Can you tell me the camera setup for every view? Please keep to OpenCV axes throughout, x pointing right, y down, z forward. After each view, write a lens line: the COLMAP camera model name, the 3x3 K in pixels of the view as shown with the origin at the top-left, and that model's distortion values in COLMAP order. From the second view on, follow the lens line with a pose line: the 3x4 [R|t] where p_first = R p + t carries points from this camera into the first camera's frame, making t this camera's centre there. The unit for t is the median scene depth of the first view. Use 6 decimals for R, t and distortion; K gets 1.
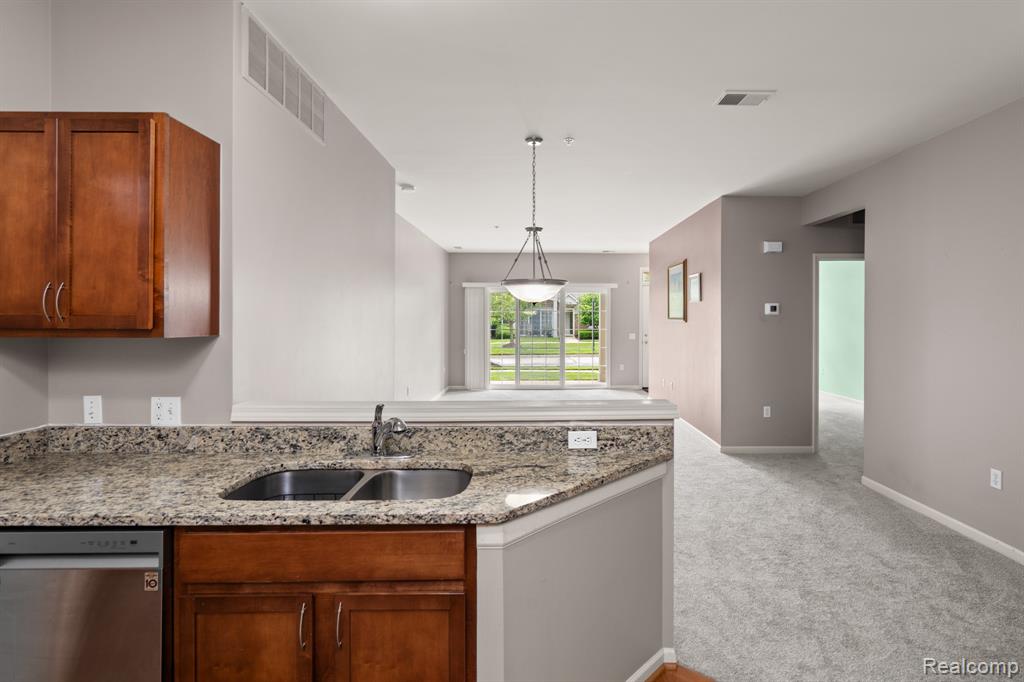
lens RADIAL K [[481.9, 0, 531.0], [0, 481.9, 317.4], [0, 0, 1]] dist [-0.003590, 0.002093]
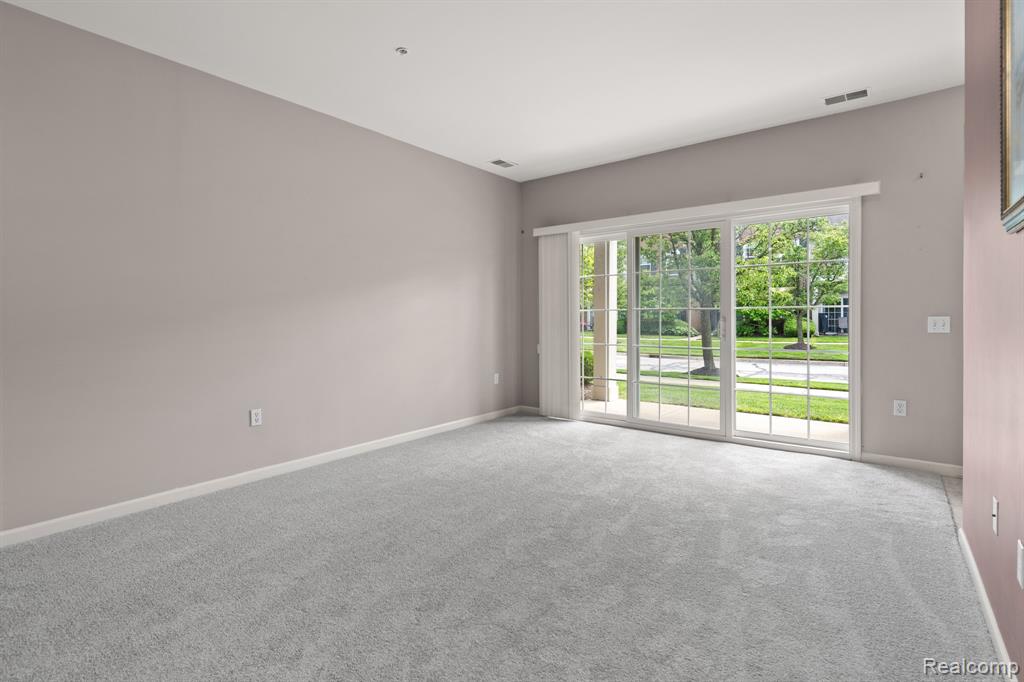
lens RADIAL K [[481.9, 0, 484.7], [0, 481.9, 317.7], [0, 0, 1]] dist [-0.003590, 0.002093]
pose [[0.769354, -0.001019, -0.638822, 0.179837], [0.005362, 0.999974, 0.004862, 0.031051], [0.638800, -0.007166, 0.769340, 0.515754]]
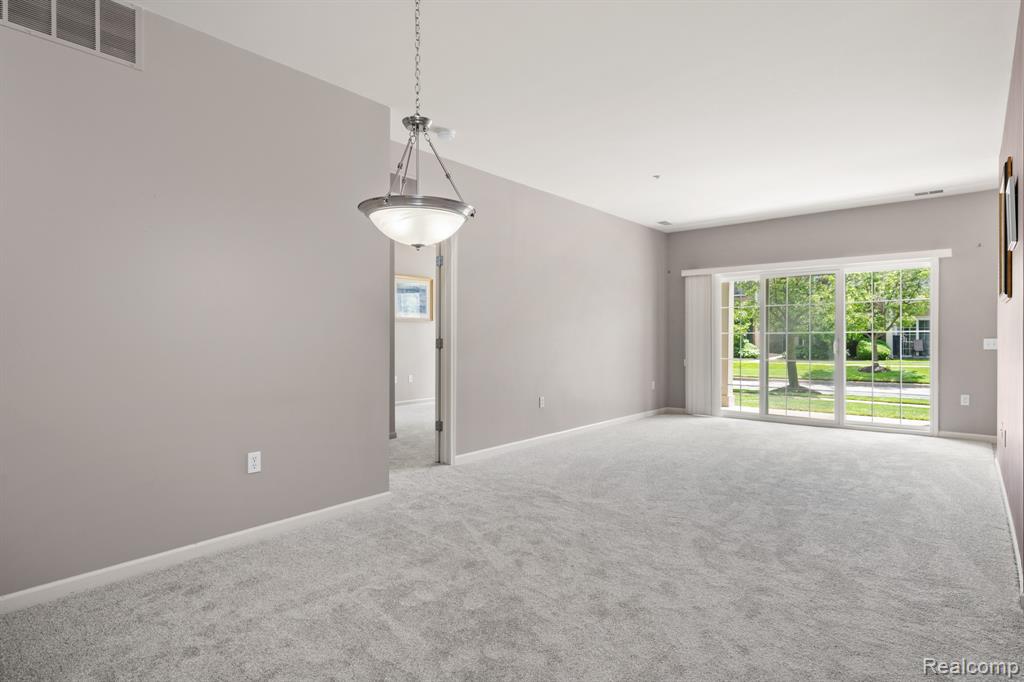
lens RADIAL K [[520.6, 0, 510.0], [0, 520.6, 337.7], [0, 0, 1]] dist [0.002766, -0.001372]
pose [[0.754918, 0.000817, -0.655819, 0.186919], [0.001360, 0.999995, 0.002811, 0.029921], [0.655818, -0.003014, 0.754913, 0.210983]]
